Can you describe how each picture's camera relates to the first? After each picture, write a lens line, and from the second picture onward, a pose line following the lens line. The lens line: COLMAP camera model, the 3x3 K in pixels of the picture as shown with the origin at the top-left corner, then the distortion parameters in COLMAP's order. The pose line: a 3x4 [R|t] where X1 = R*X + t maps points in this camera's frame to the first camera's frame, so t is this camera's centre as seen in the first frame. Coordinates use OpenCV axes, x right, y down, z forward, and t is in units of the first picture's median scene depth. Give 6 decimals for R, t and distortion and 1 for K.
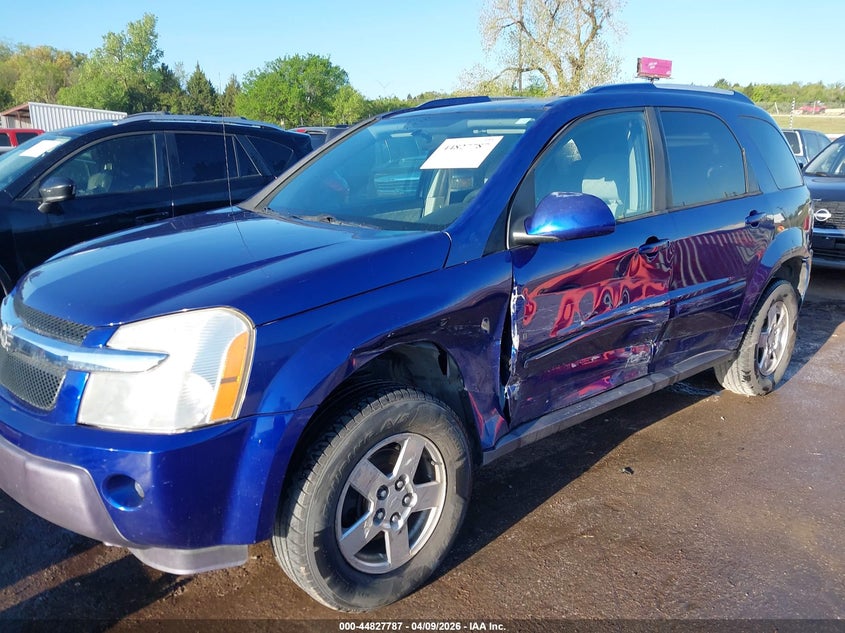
lens RADIAL K [[694.3, 0, 405.9], [0, 694.3, 317.4], [0, 0, 1]] dist [0.036867, -0.051073]
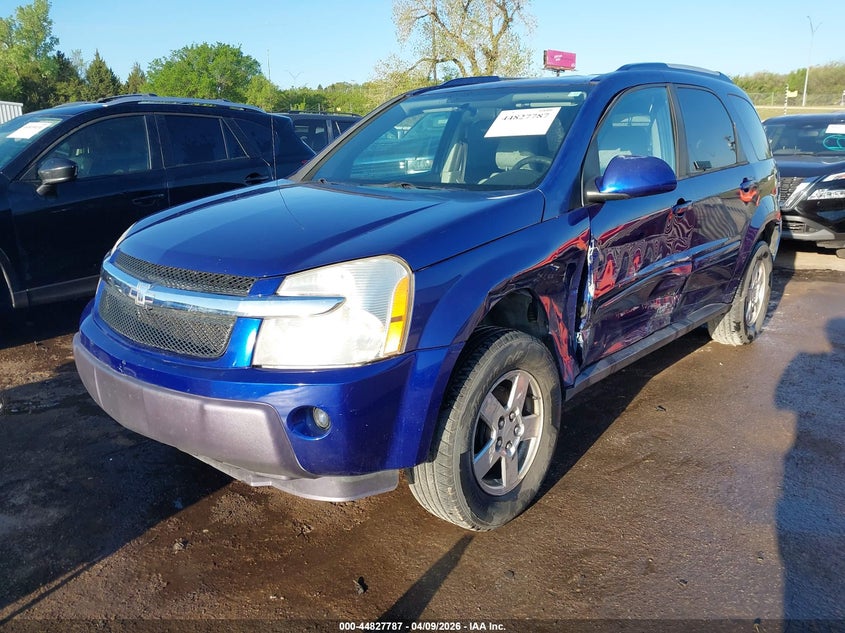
lens RADIAL K [[694.3, 0, 405.9], [0, 694.3, 317.4], [0, 0, 1]] dist [0.036867, -0.051073]
pose [[0.991619, -0.037458, 0.123647, -0.228637], [0.036106, 0.999261, 0.013153, 0.044612], [-0.124049, -0.008578, 0.992239, -0.064531]]
